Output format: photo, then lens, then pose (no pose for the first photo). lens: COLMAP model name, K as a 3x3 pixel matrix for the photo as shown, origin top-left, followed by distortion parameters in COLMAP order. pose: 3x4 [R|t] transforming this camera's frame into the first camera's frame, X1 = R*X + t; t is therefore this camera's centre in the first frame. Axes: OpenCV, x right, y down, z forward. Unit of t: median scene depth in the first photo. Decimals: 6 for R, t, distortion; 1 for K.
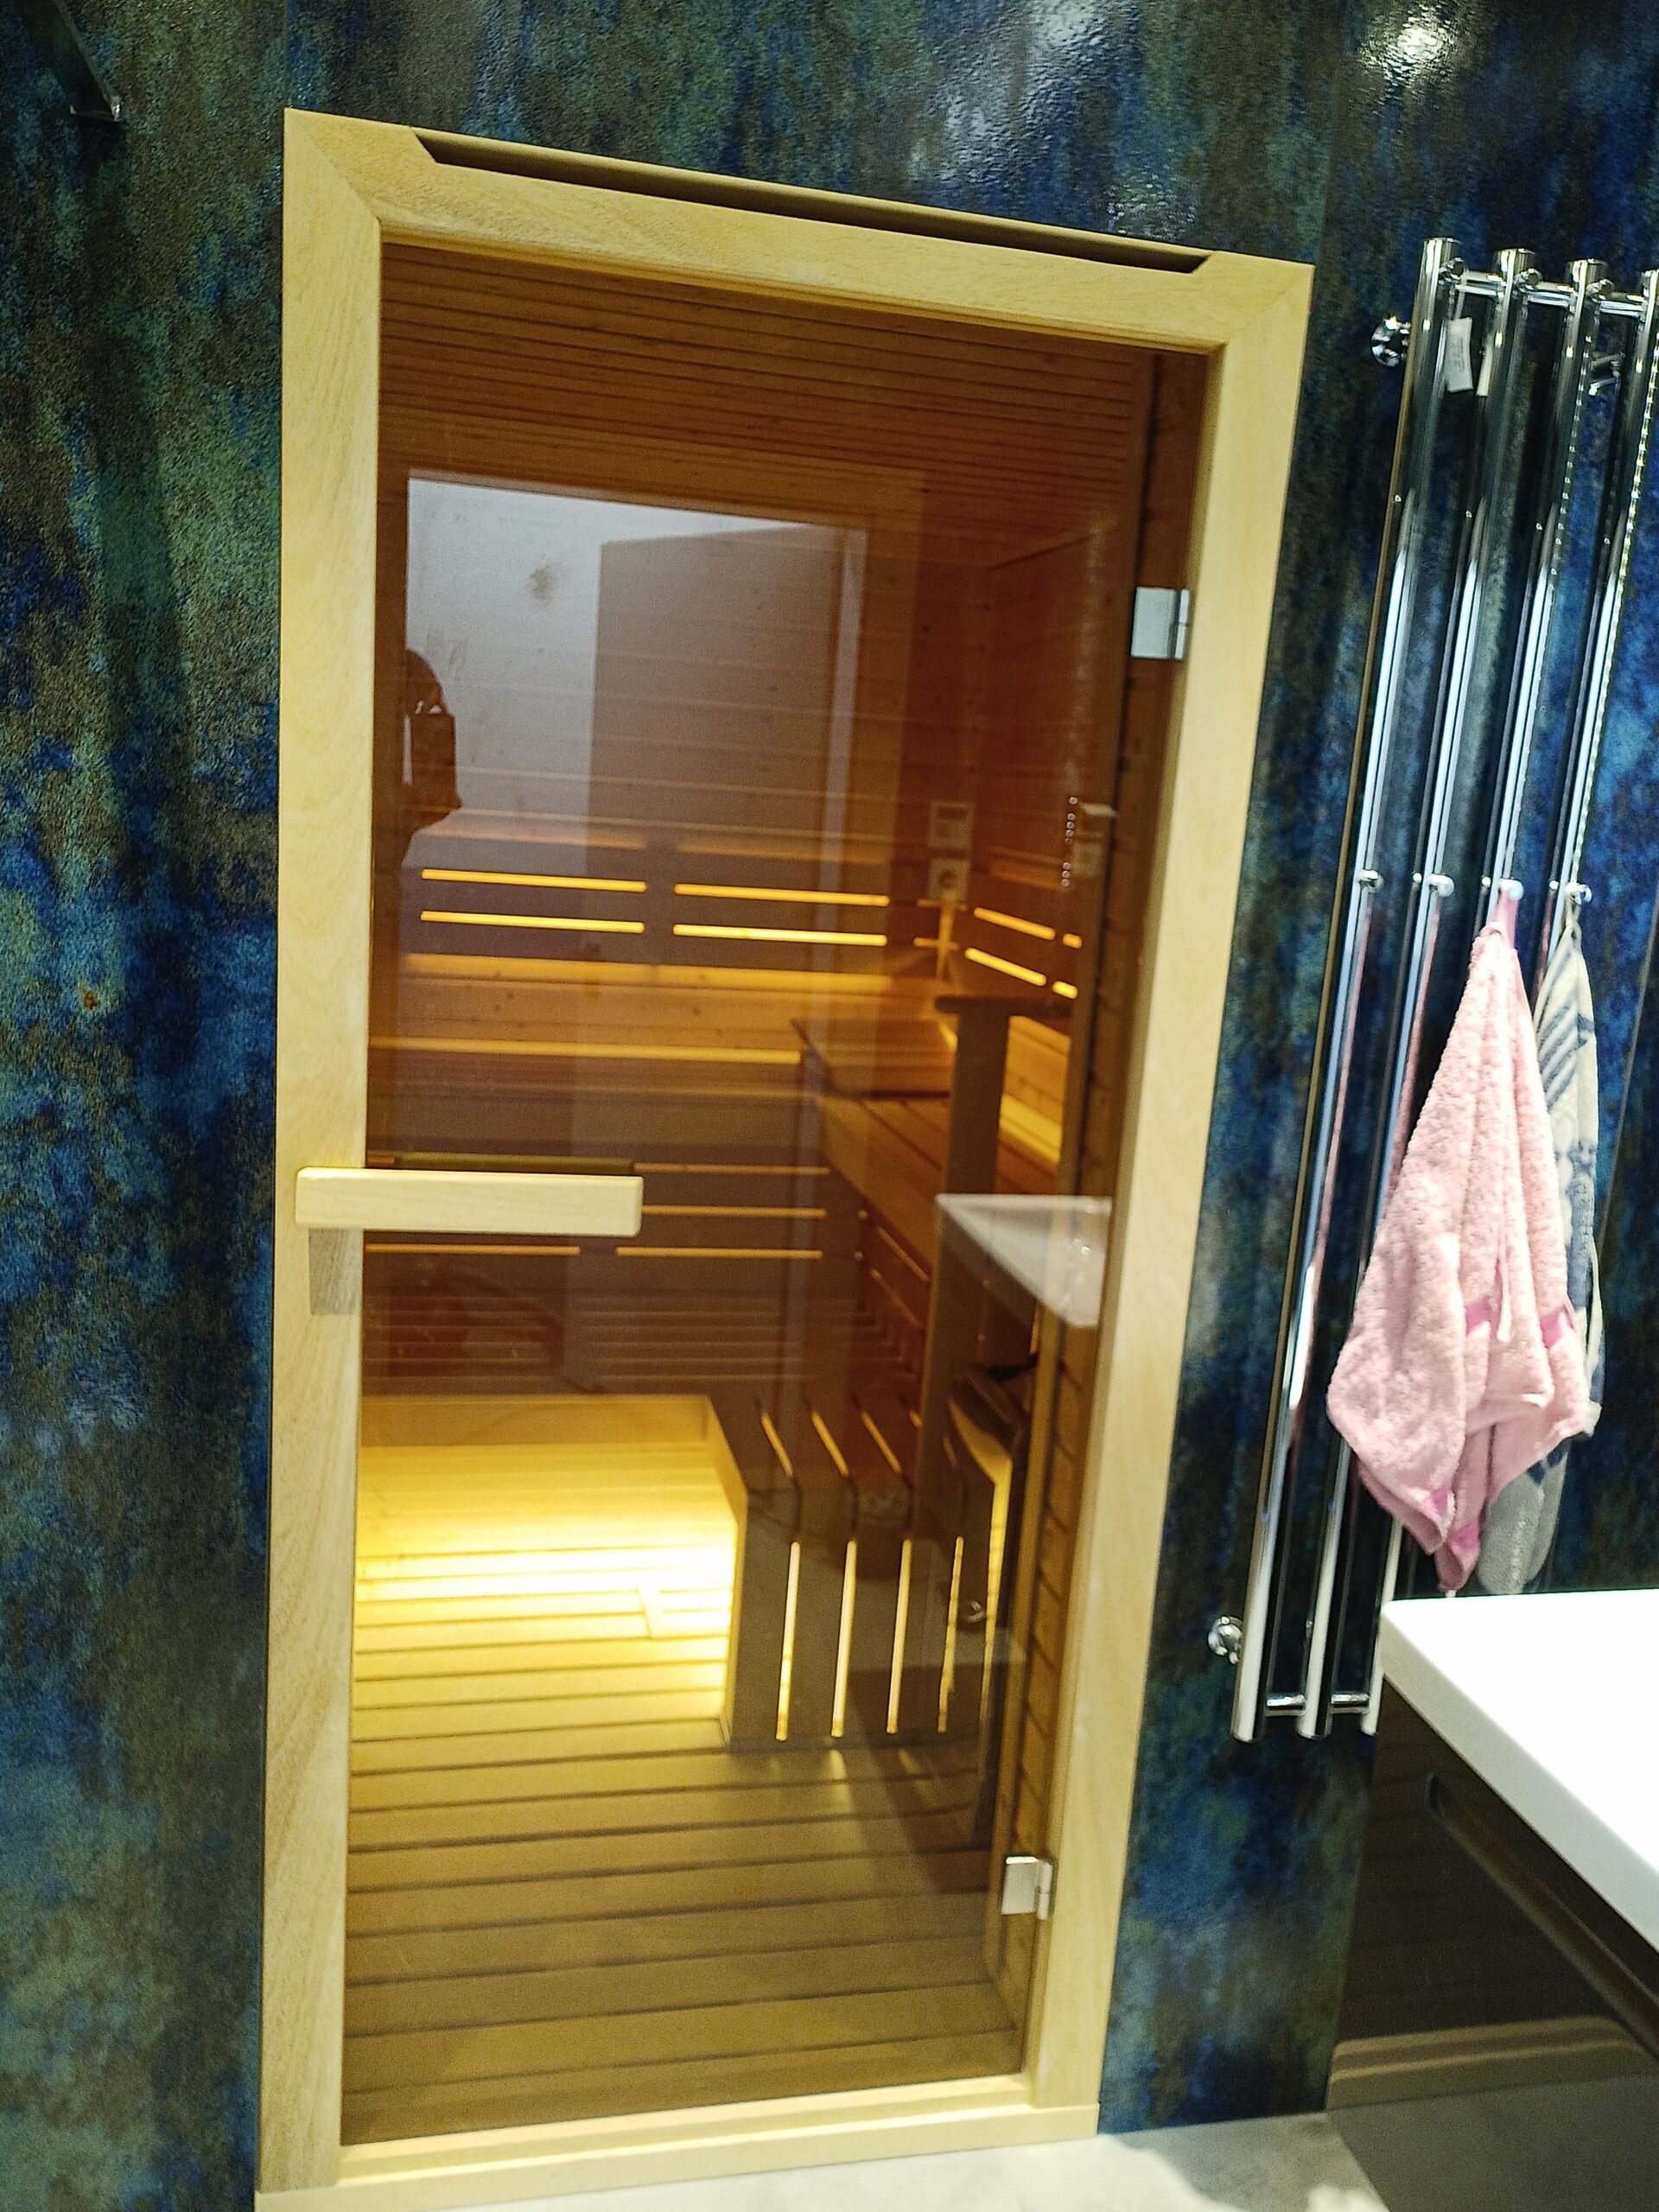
lens RADIAL K [[1688.6, 0, 829.5], [0, 1688.6, 1106.0], [0, 0, 1]] dist [0.055942, -0.058984]
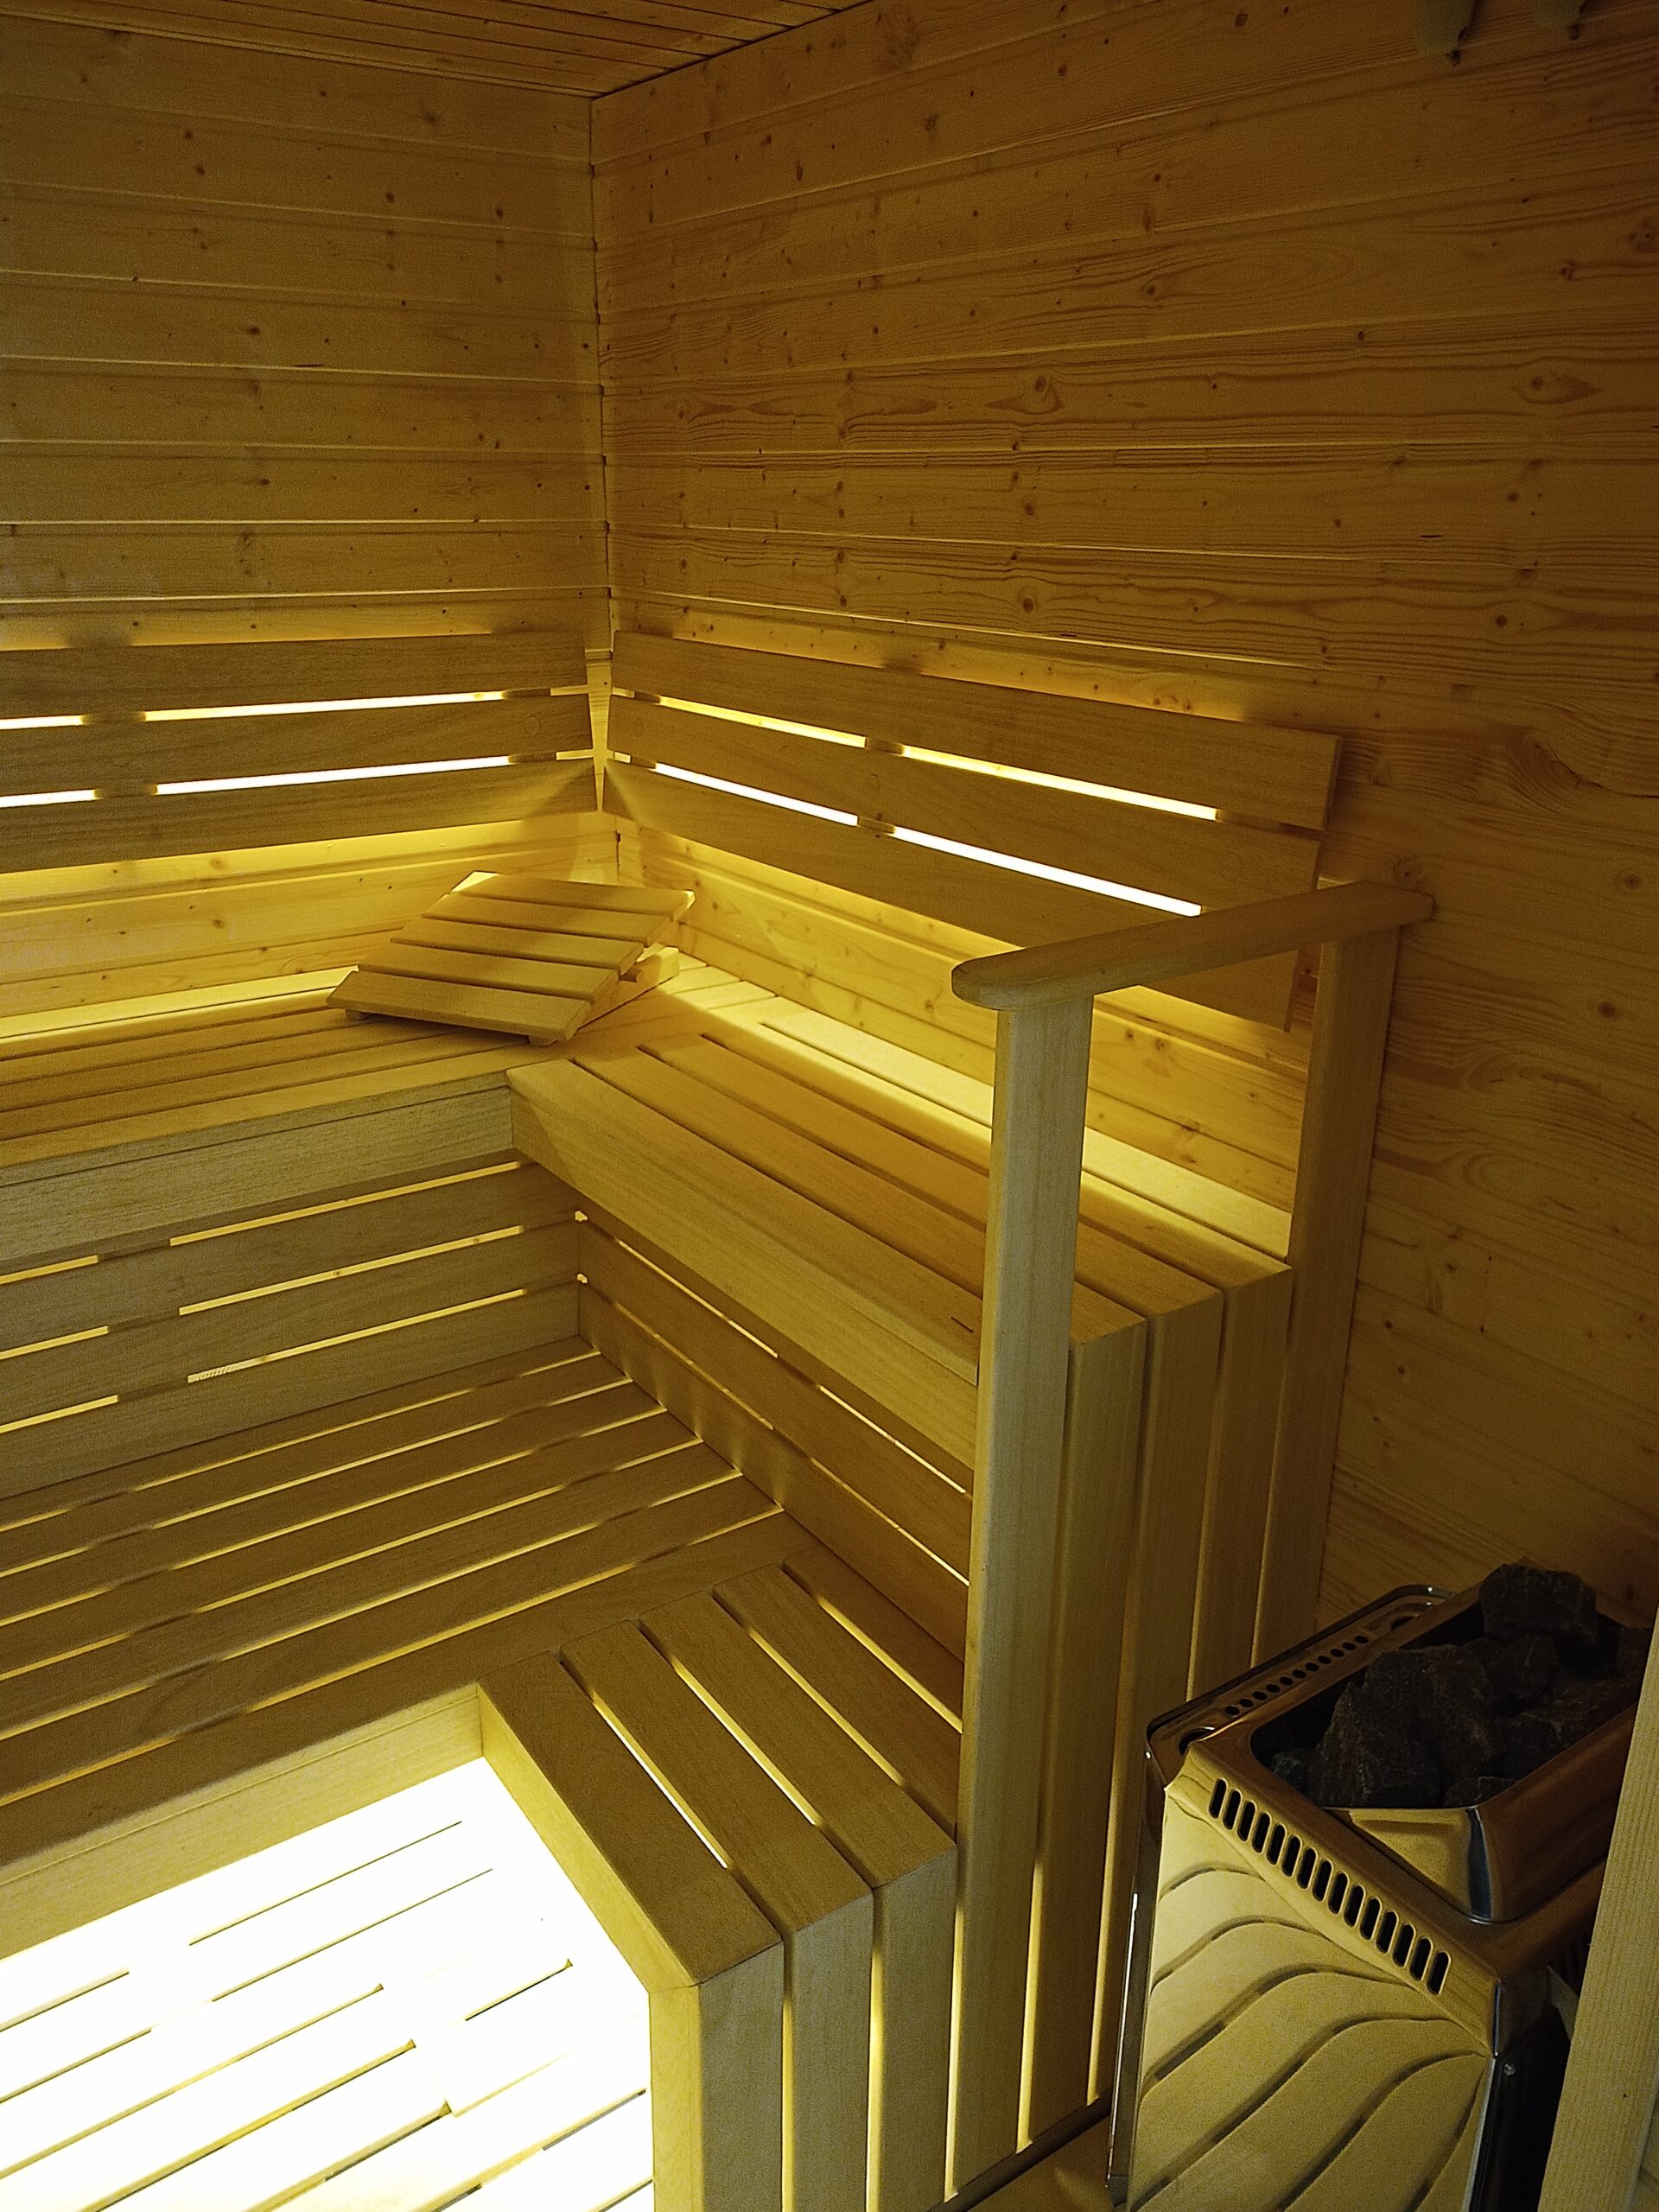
lens RADIAL K [[1688.6, 0, 829.5], [0, 1688.6, 1106.0], [0, 0, 1]] dist [0.055942, -0.058984]
pose [[0.925473, -0.188616, 0.328519, -0.120029], [0.129697, 0.972583, 0.193029, -0.109656], [-0.355920, -0.136035, 0.924562, 0.503475]]
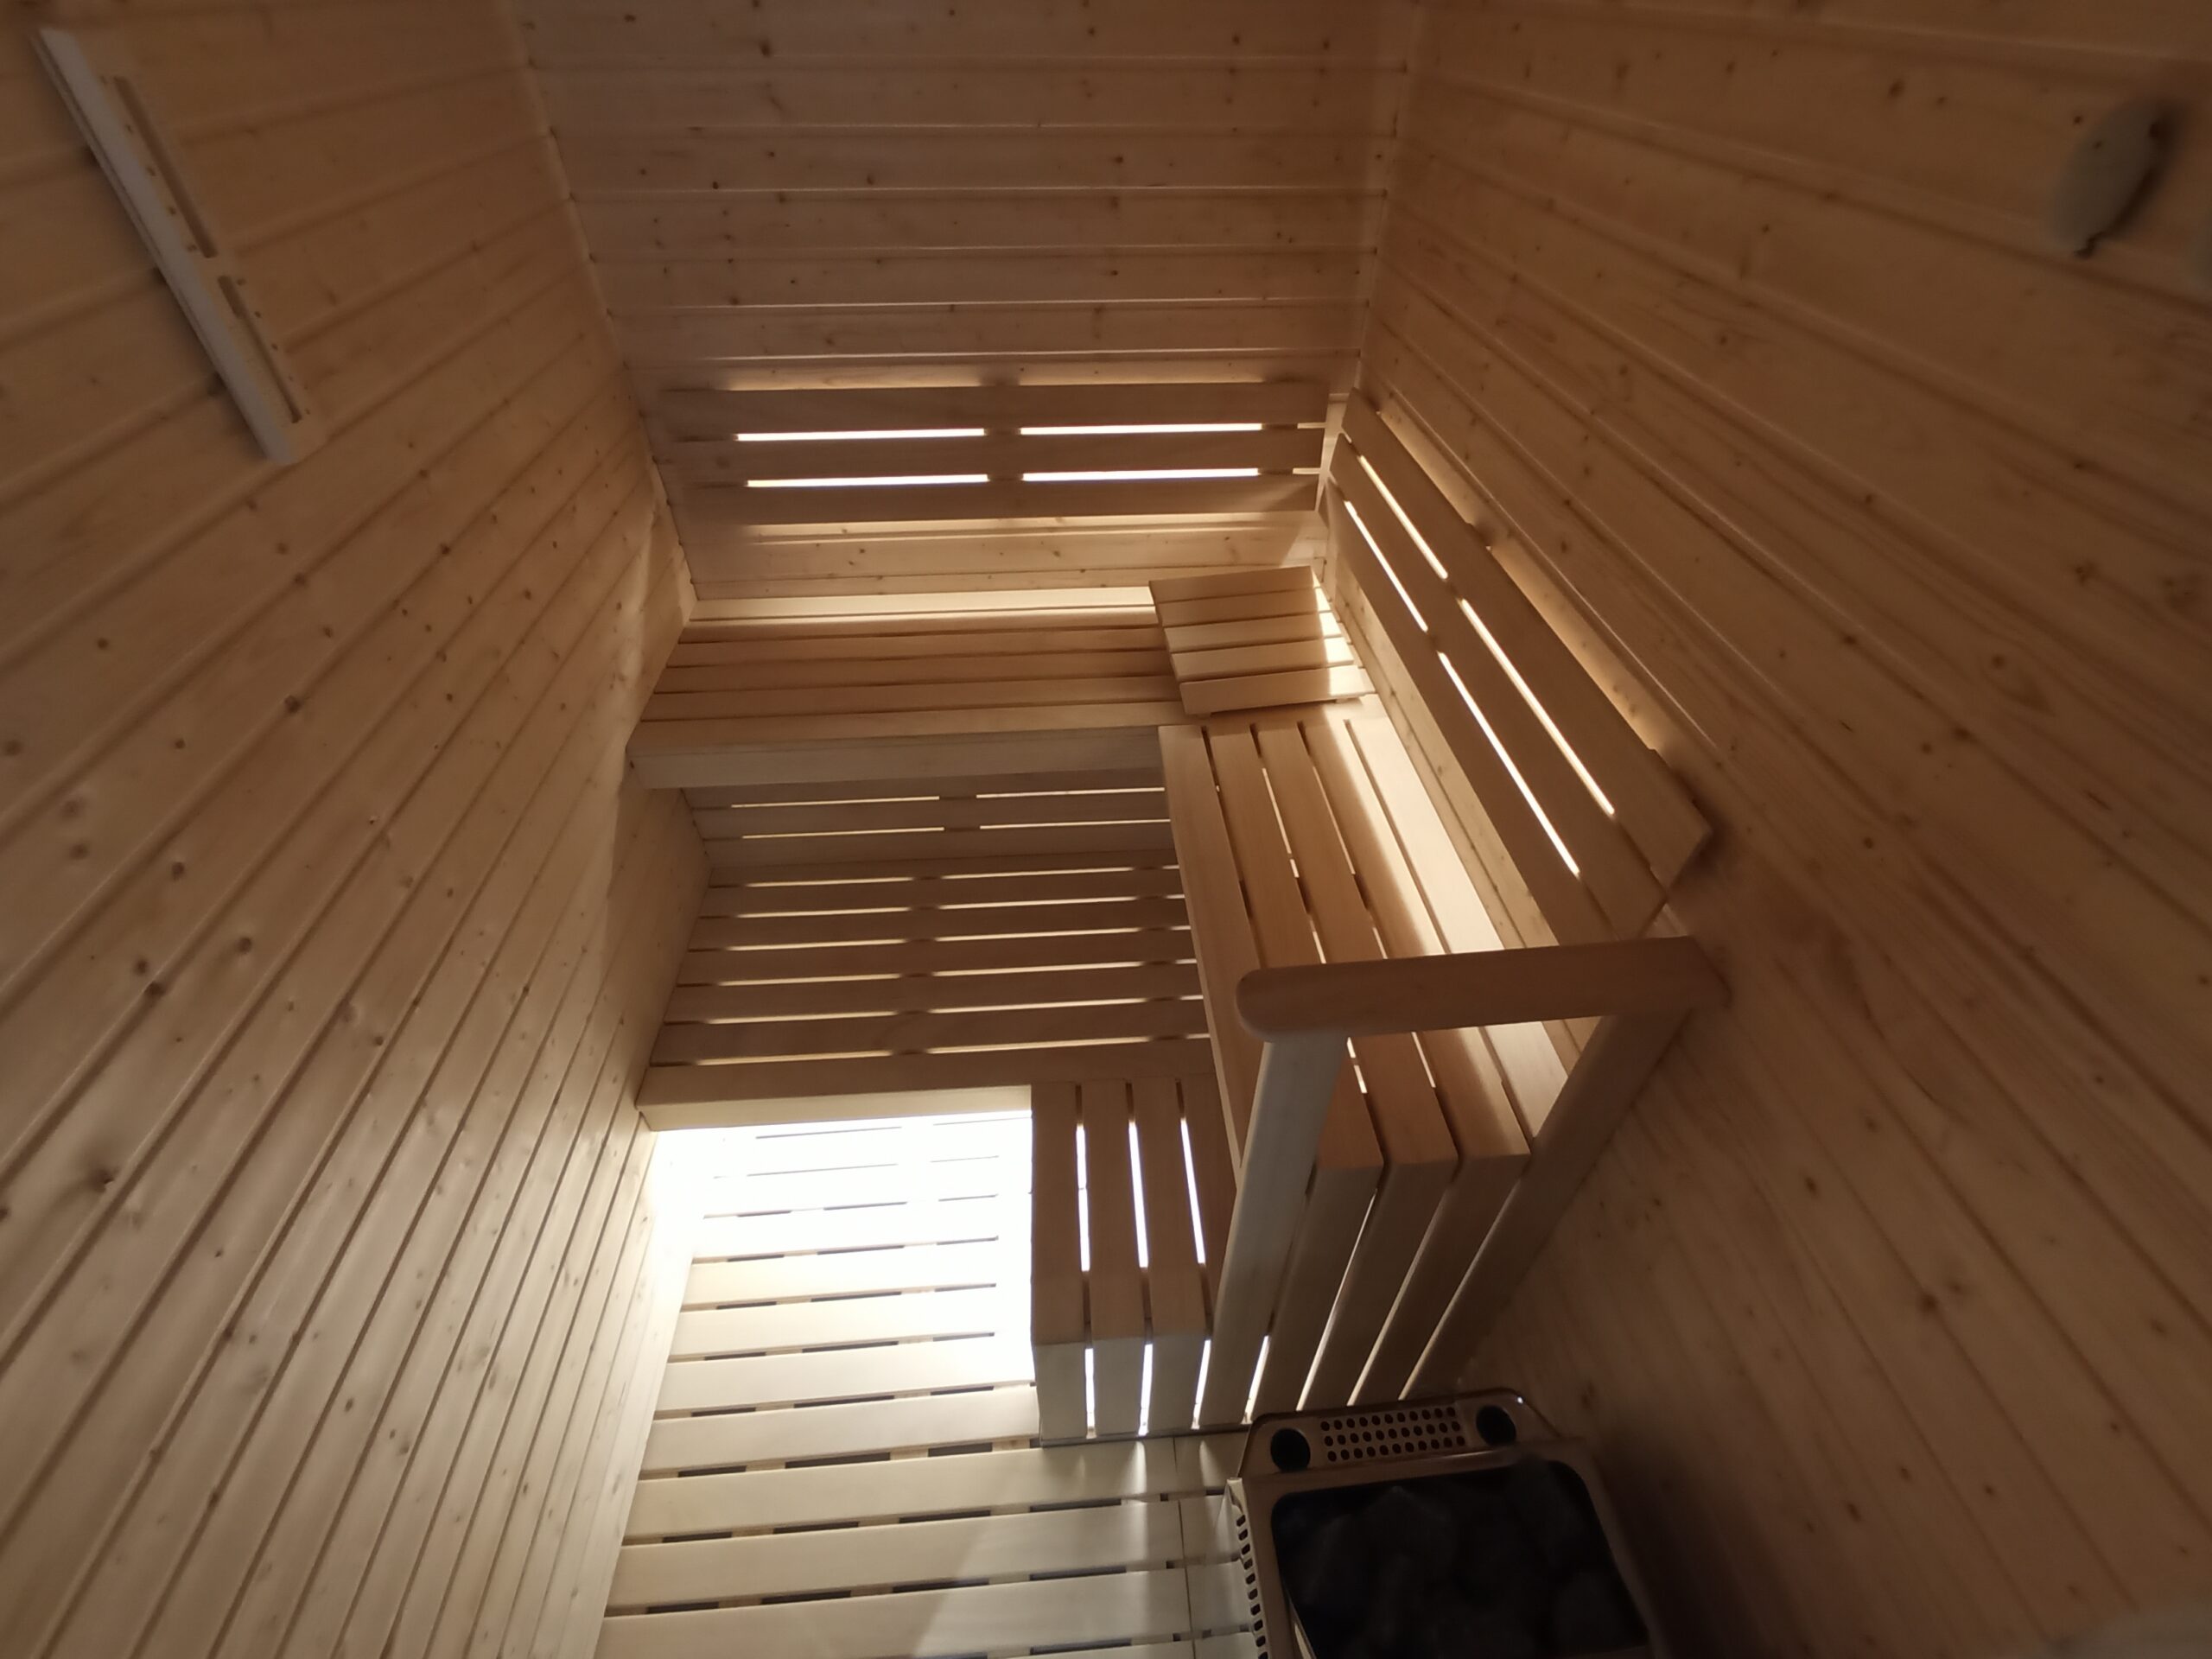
lens RADIAL K [[971.1, 0, 1108.1], [0, 971.1, 822.4], [0, 0, 1]] dist [-0.002019, -0.000064]
pose [[0.988127, 0.047128, -0.146232, 0.052275], [0.030966, 0.871169, 0.490006, -0.263273], [0.150486, -0.488716, 0.859366, 0.622318]]
